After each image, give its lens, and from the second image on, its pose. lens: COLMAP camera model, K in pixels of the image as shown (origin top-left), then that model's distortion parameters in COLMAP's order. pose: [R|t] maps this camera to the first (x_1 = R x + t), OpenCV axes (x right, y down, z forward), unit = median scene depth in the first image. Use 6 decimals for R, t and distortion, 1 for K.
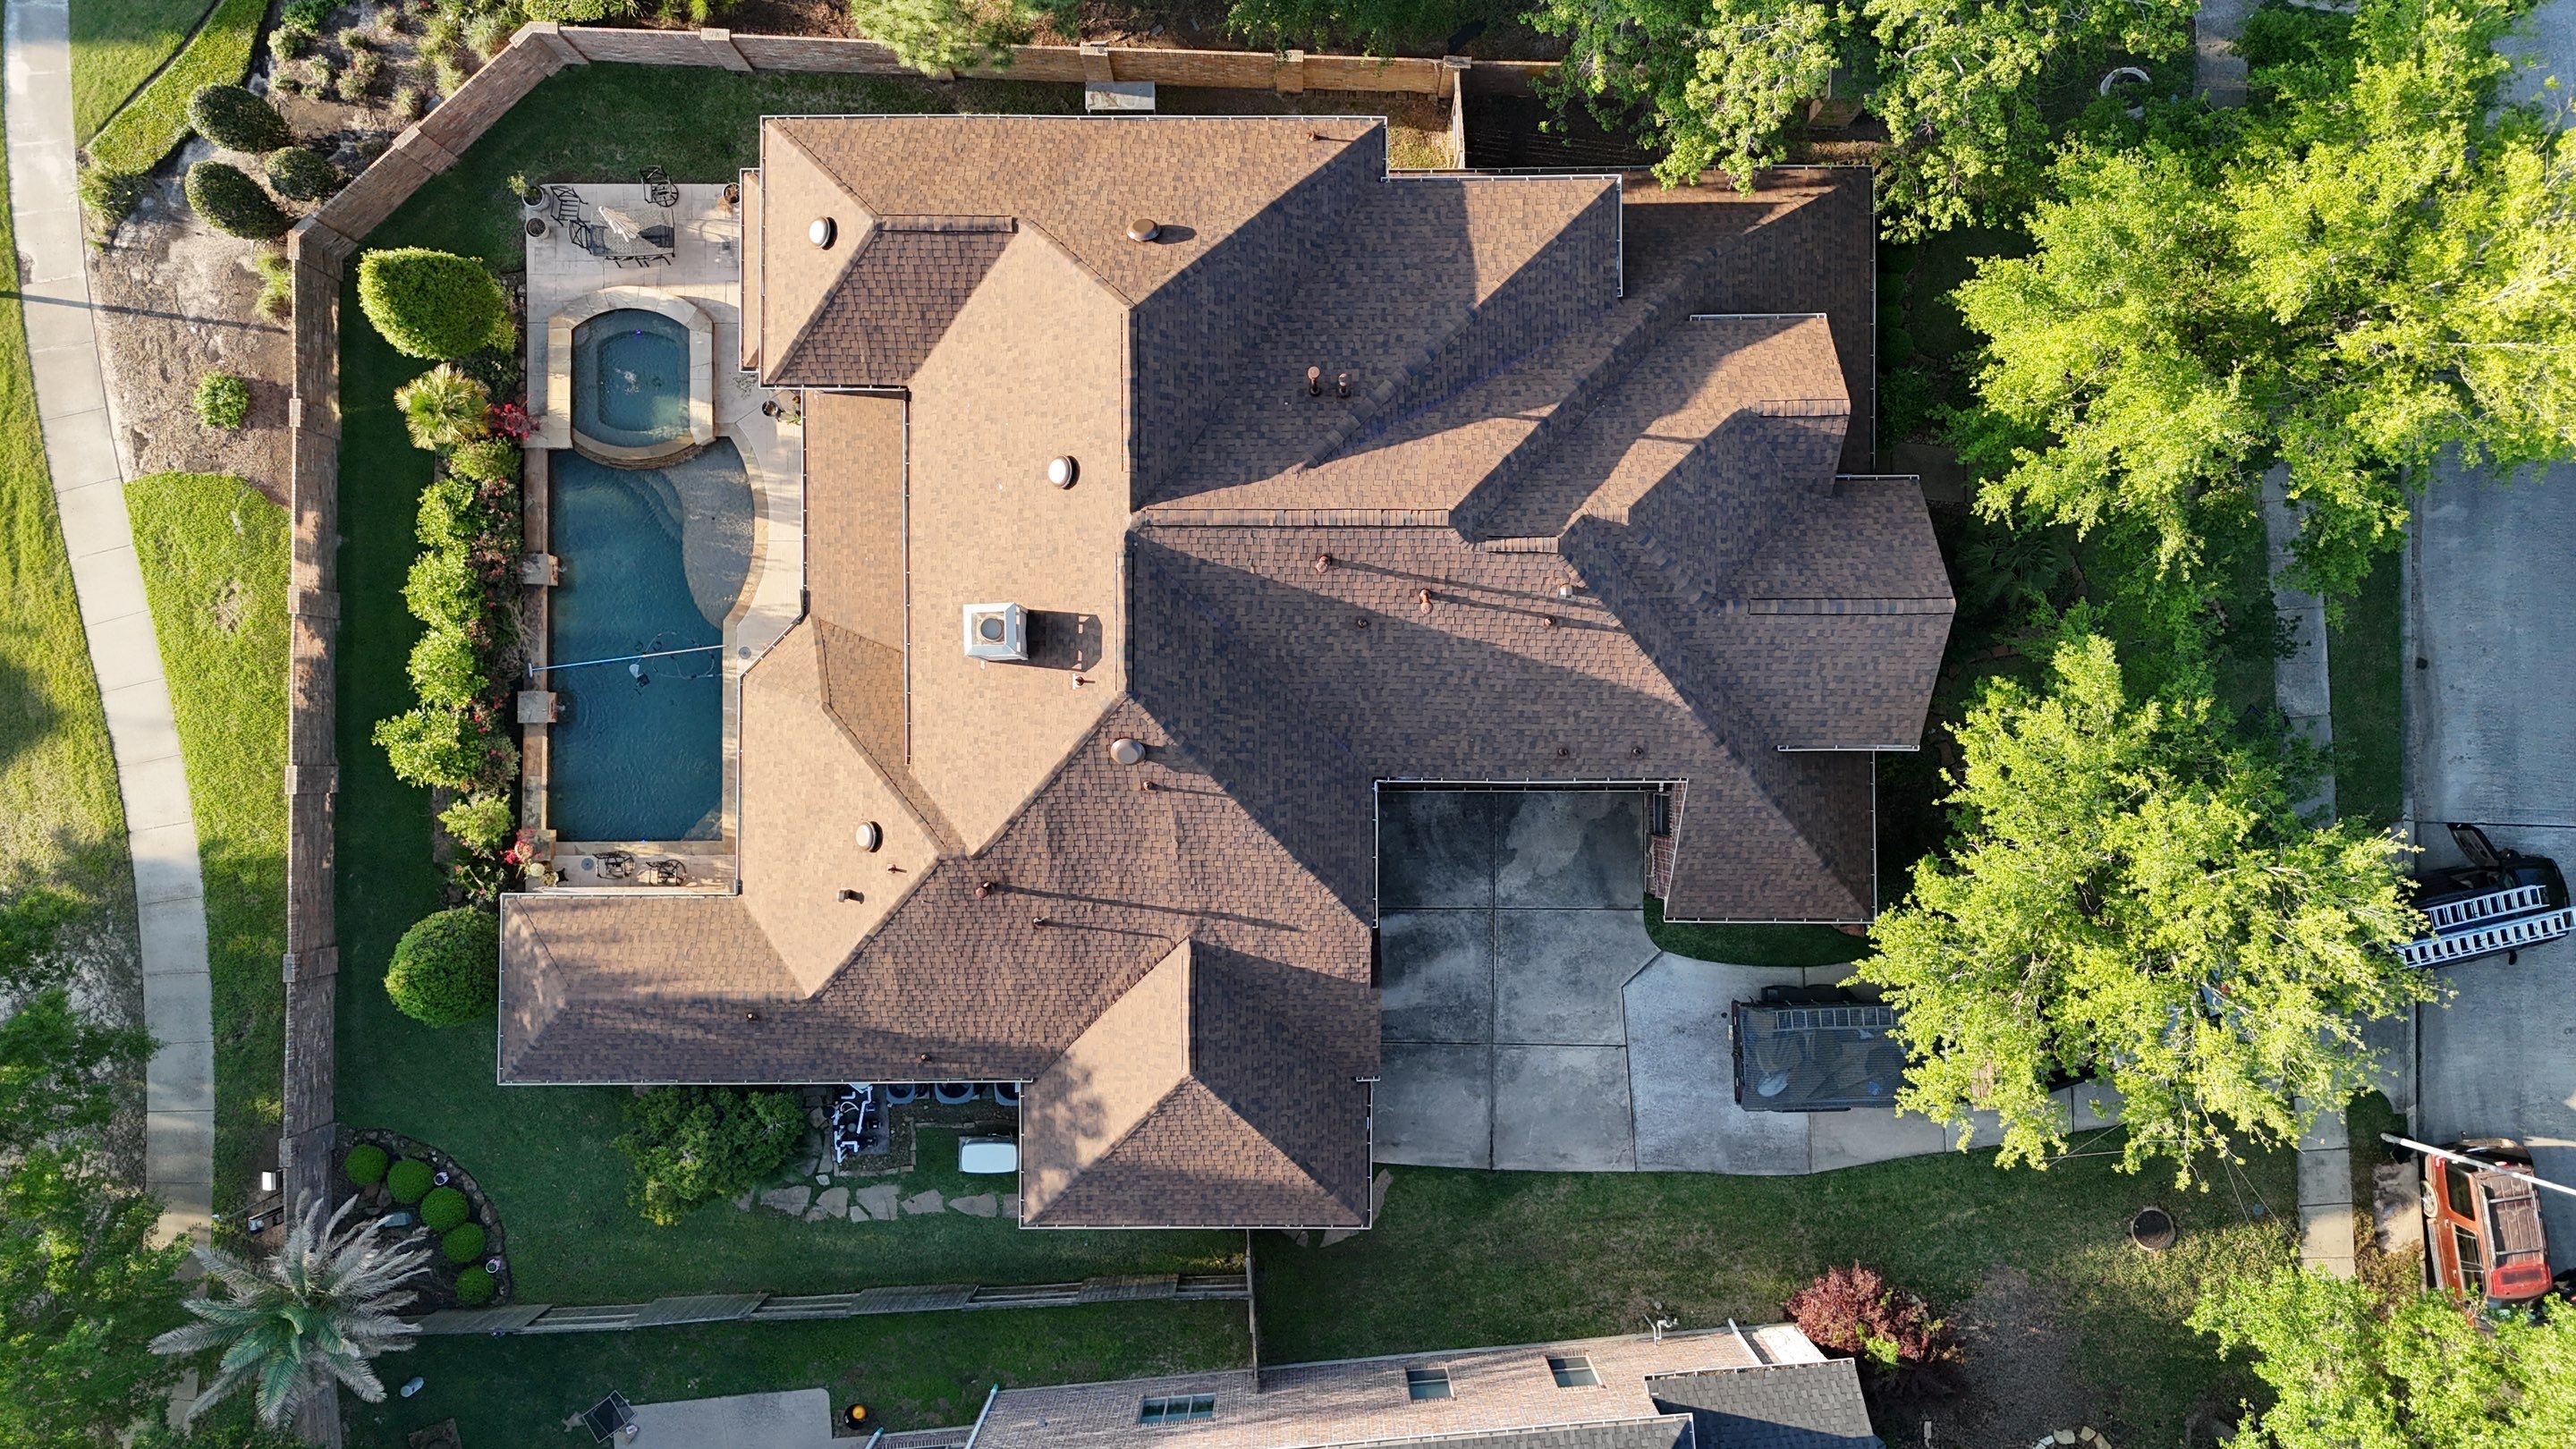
lens RADIAL K [[1901.2, 0, 1283.6], [0, 1901.2, 716.7], [0, 0, 1]] dist [0.075622, -0.064903]
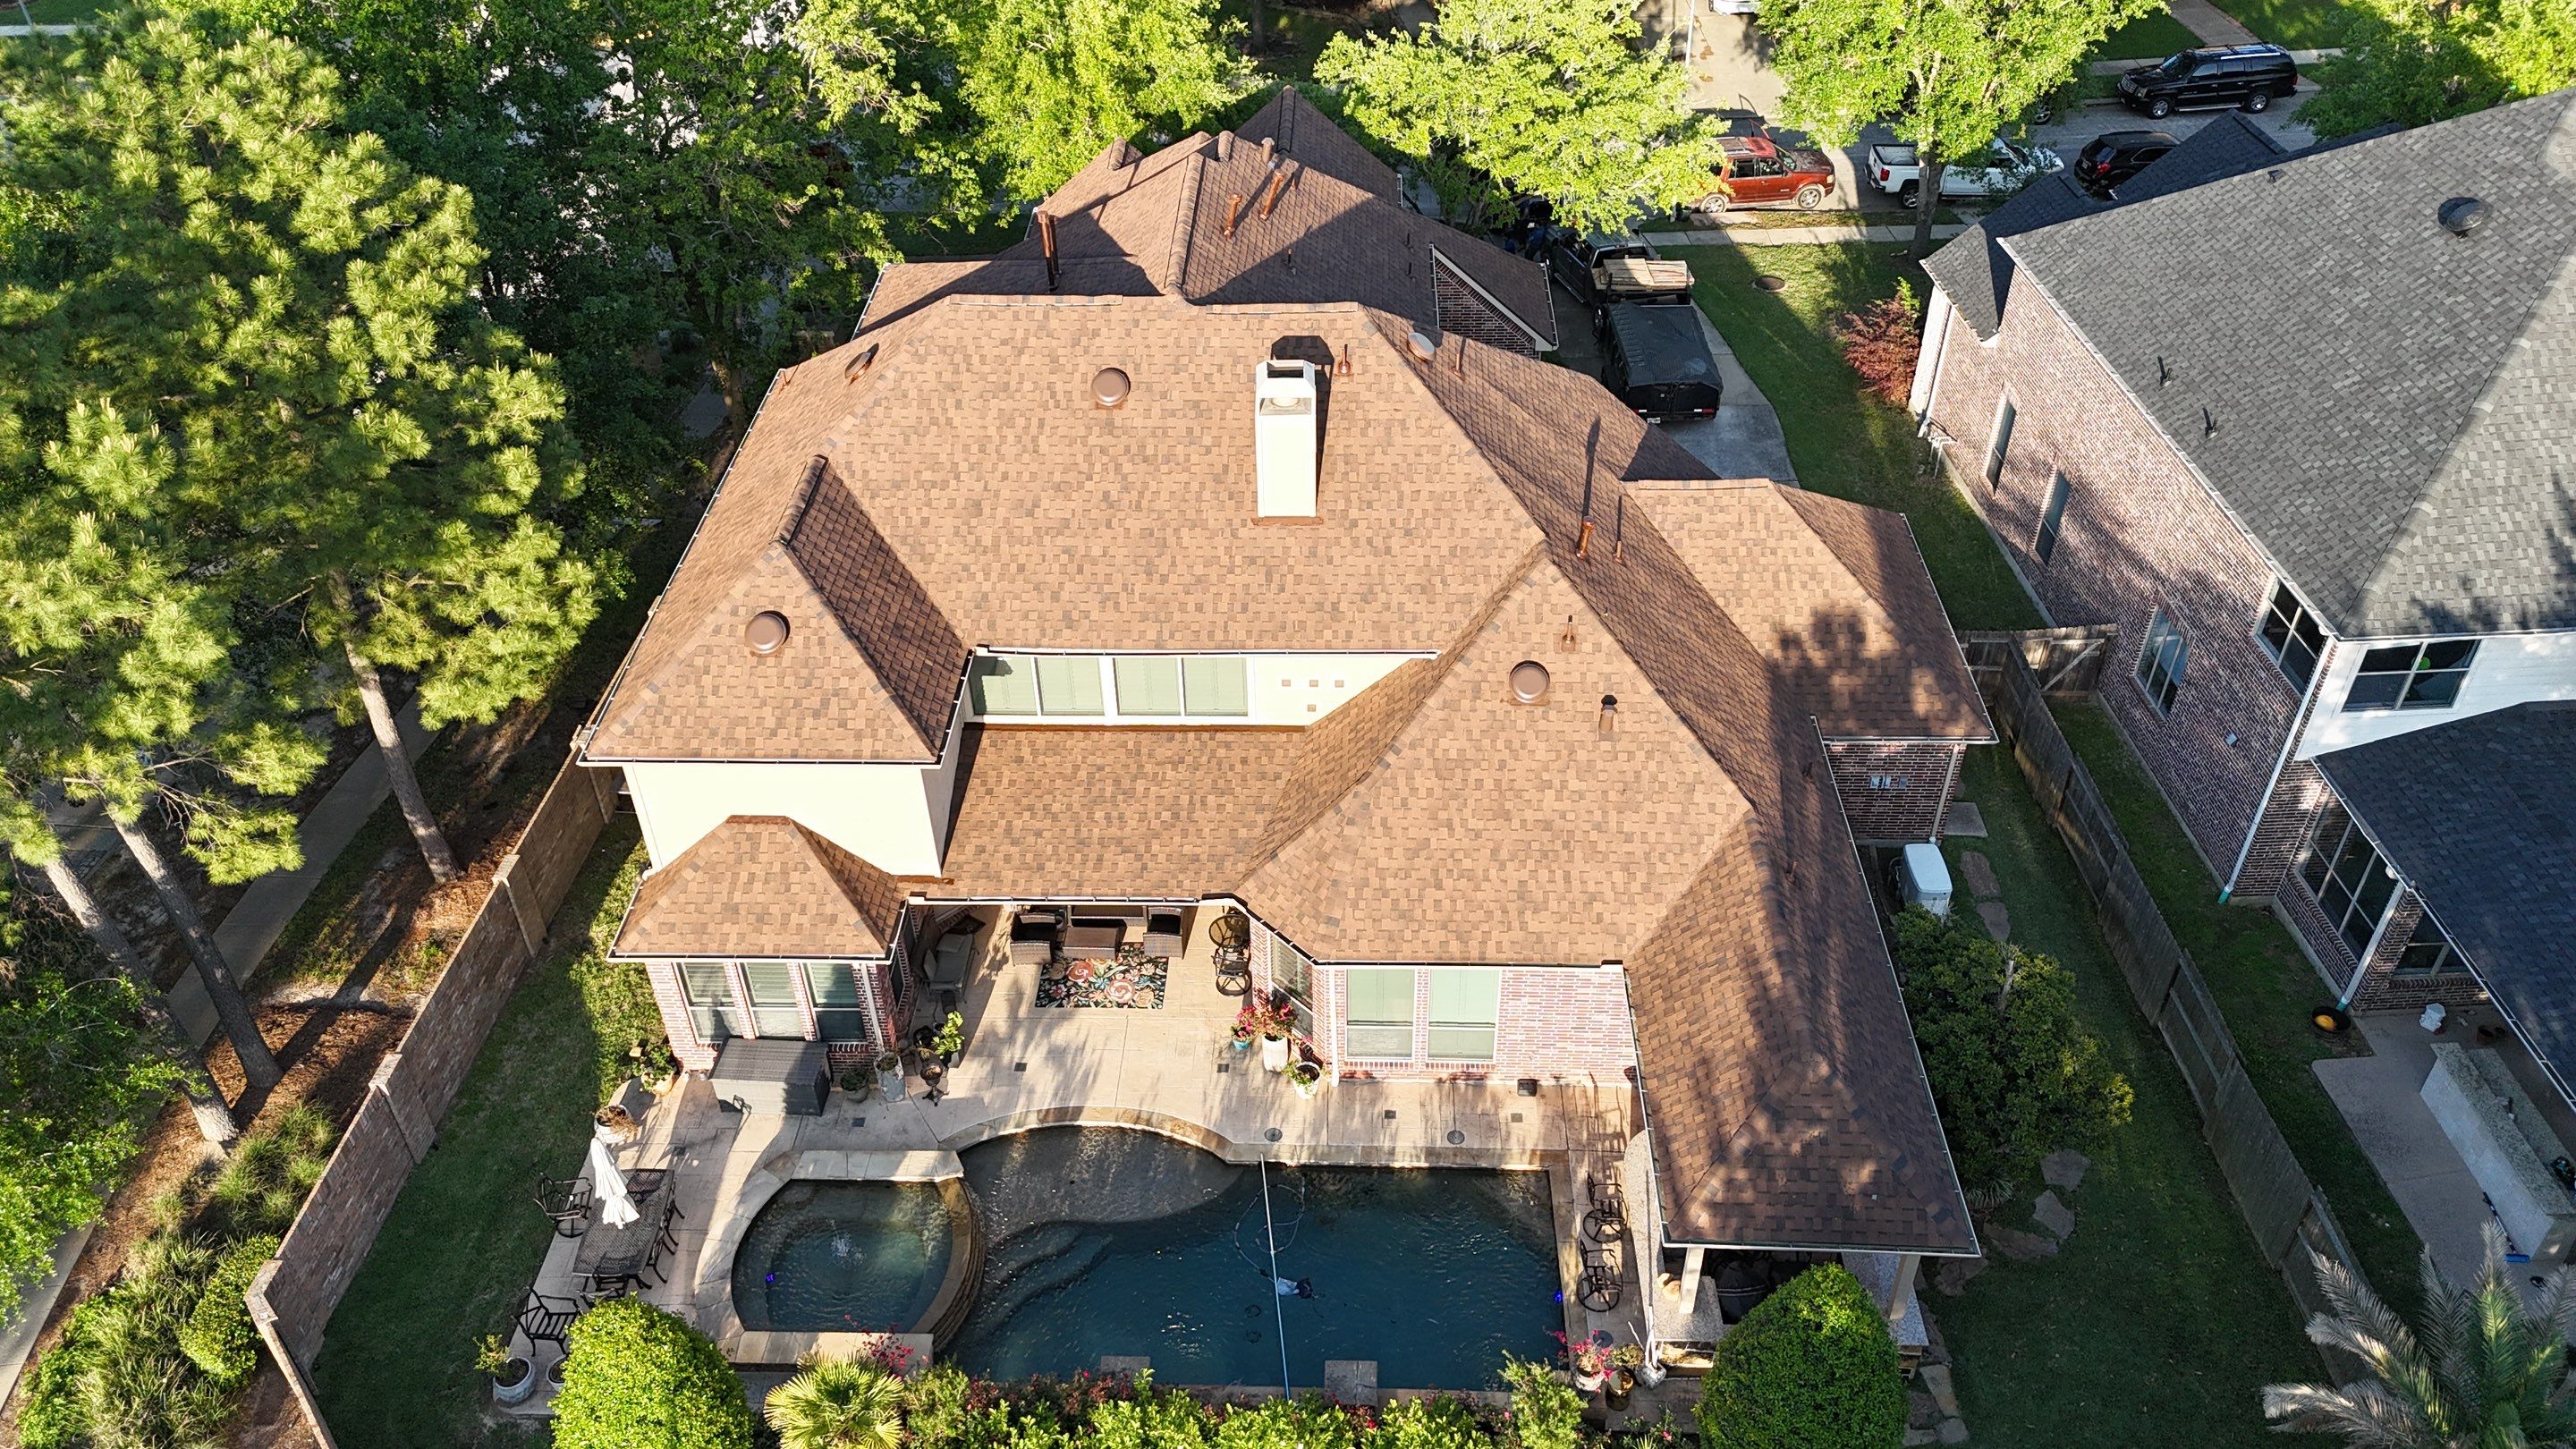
lens RADIAL K [[1901.2, 0, 1283.6], [0, 1901.2, 716.7], [0, 0, 1]] dist [0.075622, -0.064903]
pose [[0.034853, -0.610886, 0.790951, -0.837328], [0.999377, 0.025743, -0.024156, -0.019239], [-0.005605, 0.791300, 0.611403, 0.521628]]
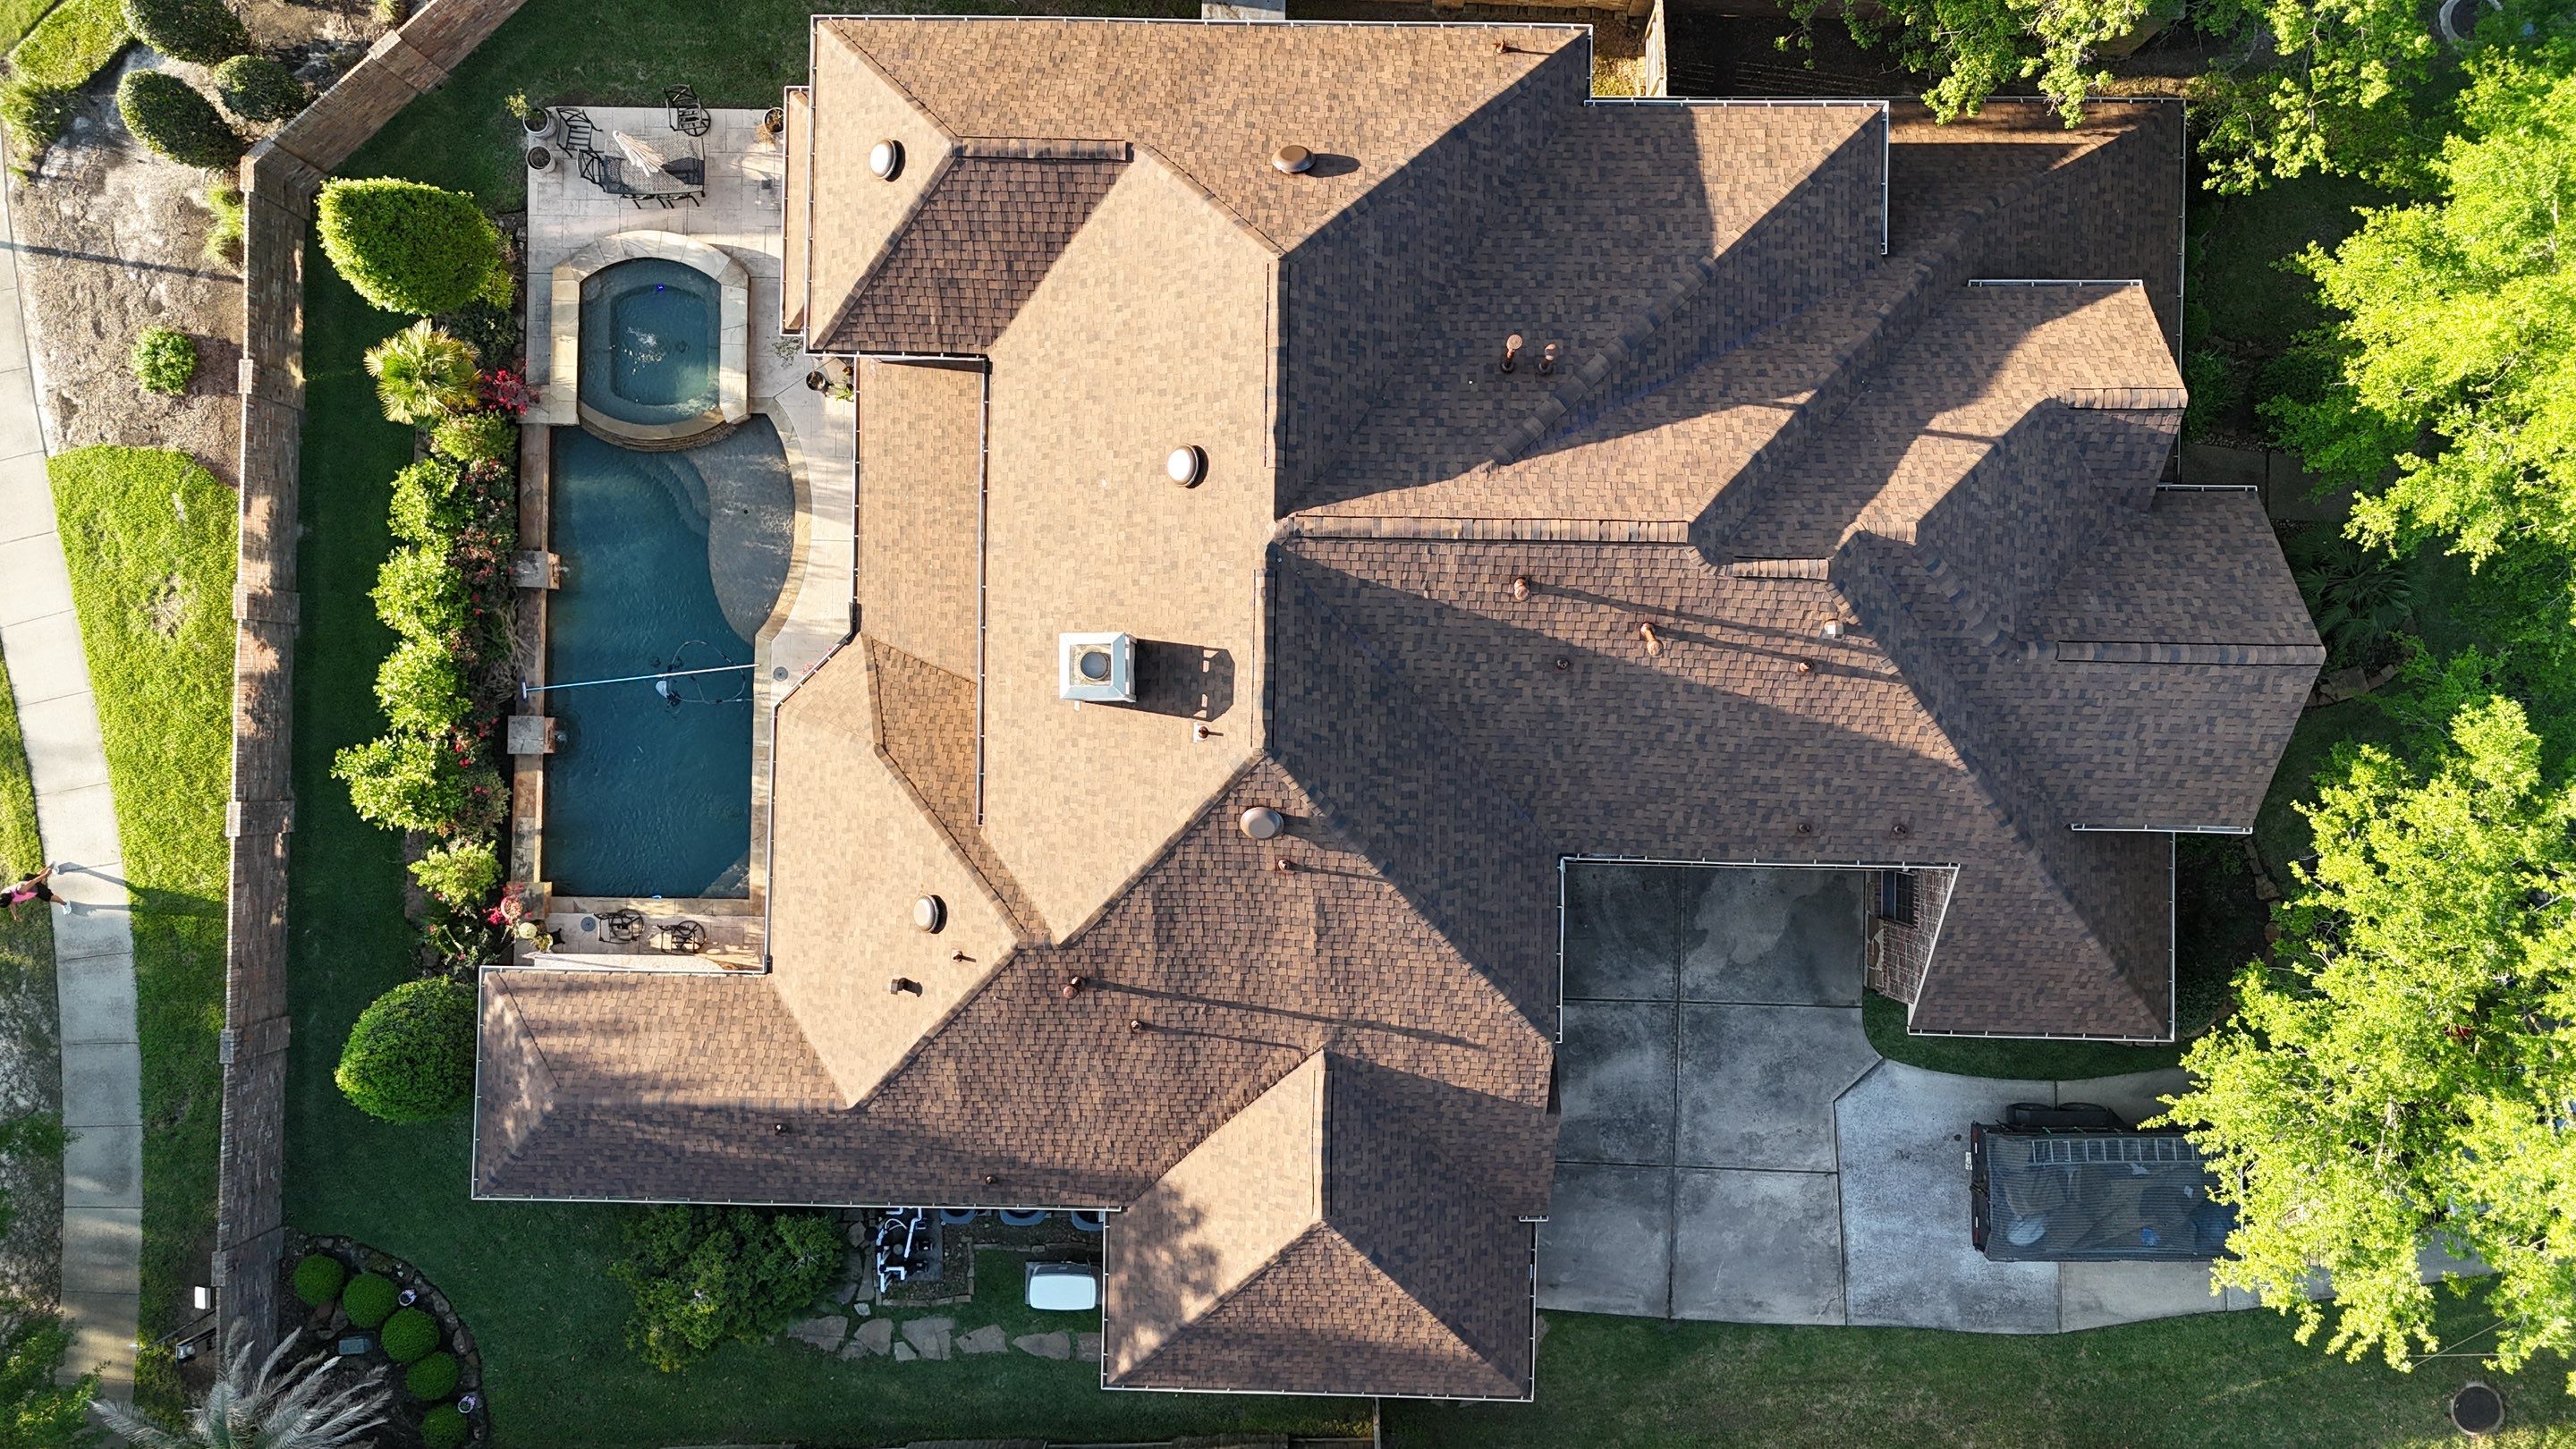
lens RADIAL K [[1901.2, 0, 1283.6], [0, 1901.2, 716.7], [0, 0, 1]] dist [0.075622, -0.064903]
pose [[0.999685, 0.019112, -0.016289, -0.055563], [-0.018999, 0.999795, 0.007035, -0.028409], [0.016420, -0.006723, 0.999843, 0.195312]]
